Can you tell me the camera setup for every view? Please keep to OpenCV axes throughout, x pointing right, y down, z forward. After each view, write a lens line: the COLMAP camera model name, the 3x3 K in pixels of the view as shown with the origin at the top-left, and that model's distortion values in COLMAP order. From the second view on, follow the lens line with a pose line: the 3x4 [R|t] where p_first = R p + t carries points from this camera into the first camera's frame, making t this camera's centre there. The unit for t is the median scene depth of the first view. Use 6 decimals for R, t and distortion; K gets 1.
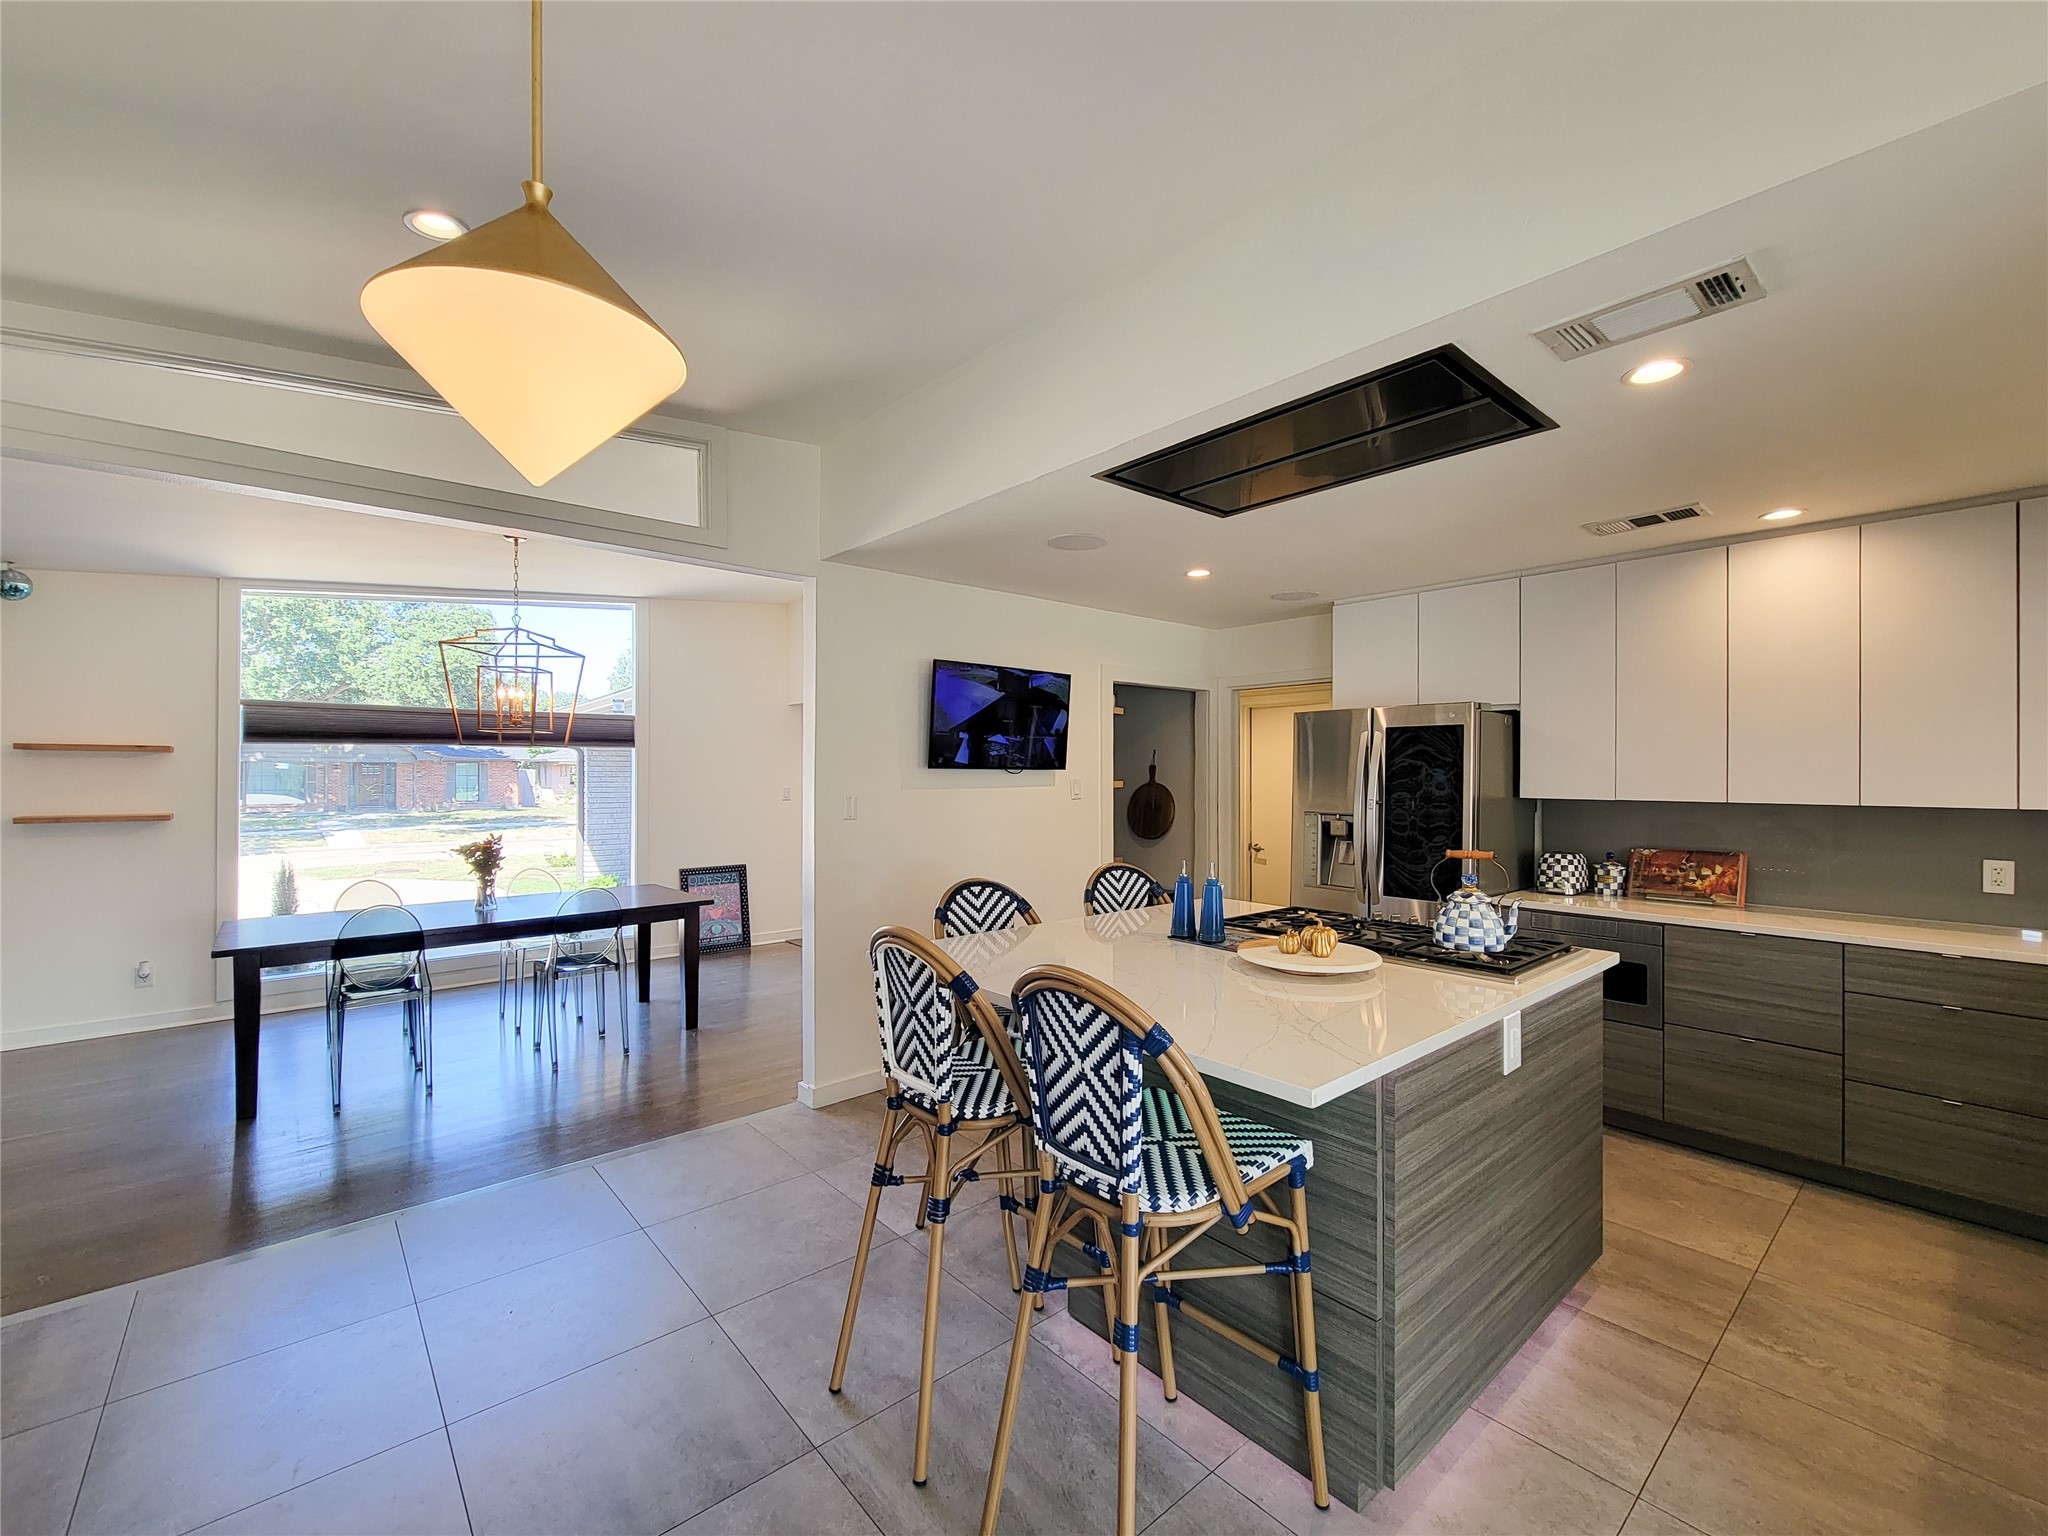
lens RADIAL K [[845.5, 0, 1020.1], [0, 845.5, 772.4], [0, 0, 1]] dist [0.002488, -0.003393]
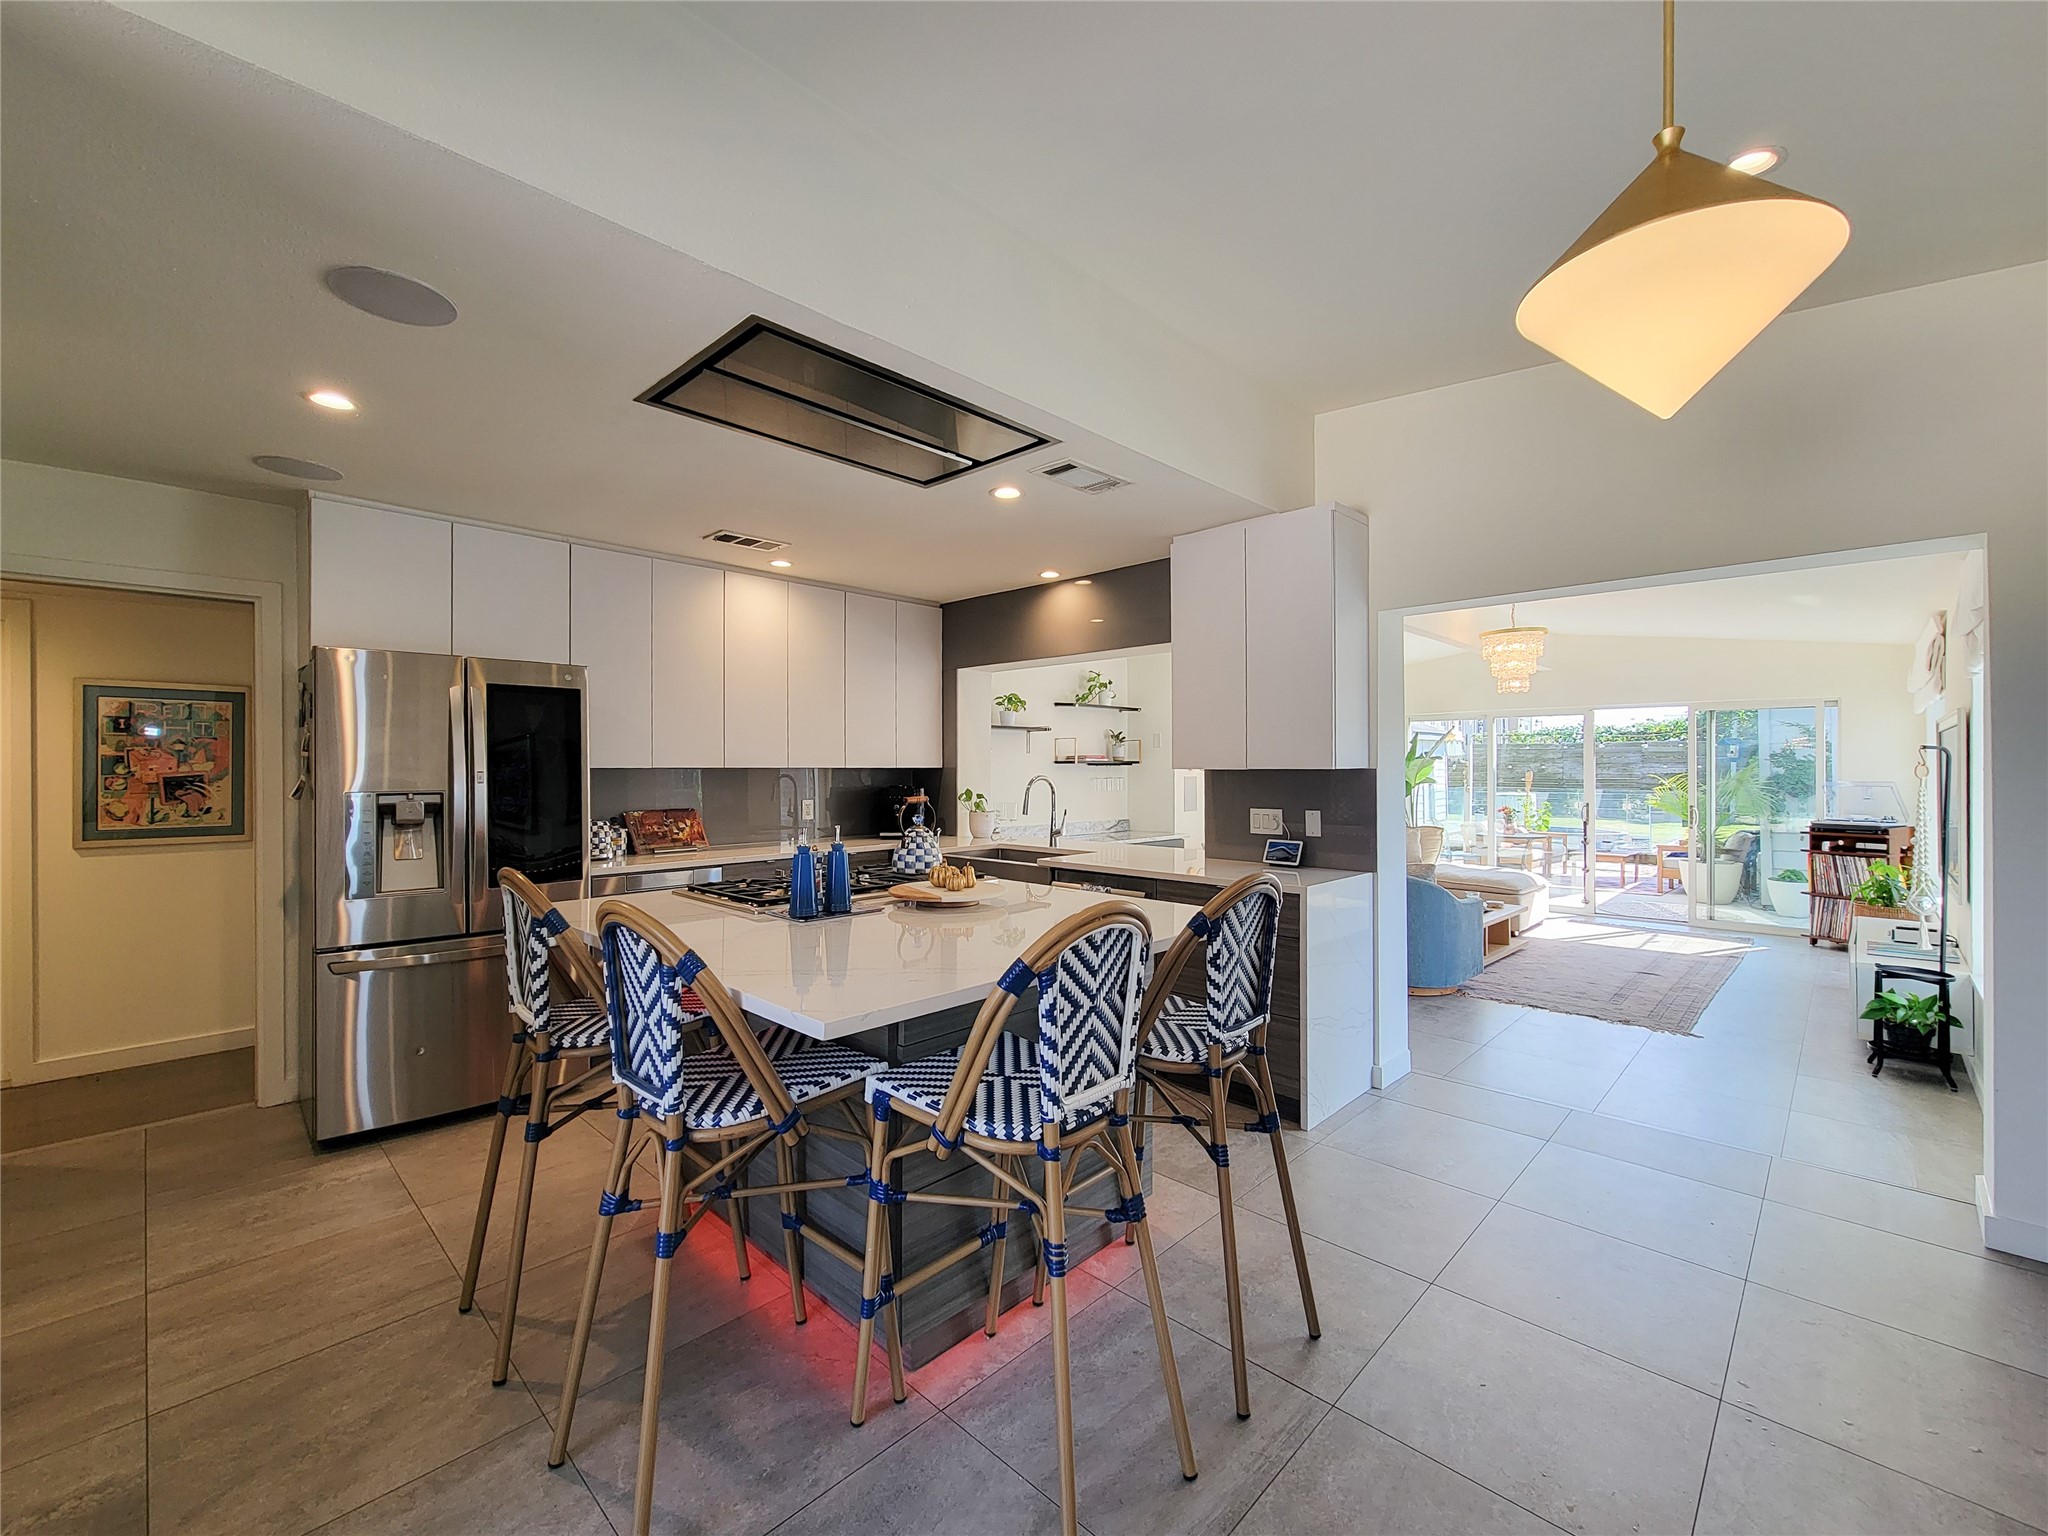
lens RADIAL K [[845.5, 0, 1023.1], [0, 845.5, 768.6], [0, 0, 1]] dist [0.002488, -0.003393]
pose [[-0.093465, -0.000887, 0.995622, -0.752040], [-0.000236, 1.000000, 0.000868, 0.049019], [-0.995623, -0.000154, -0.093465, 0.942549]]
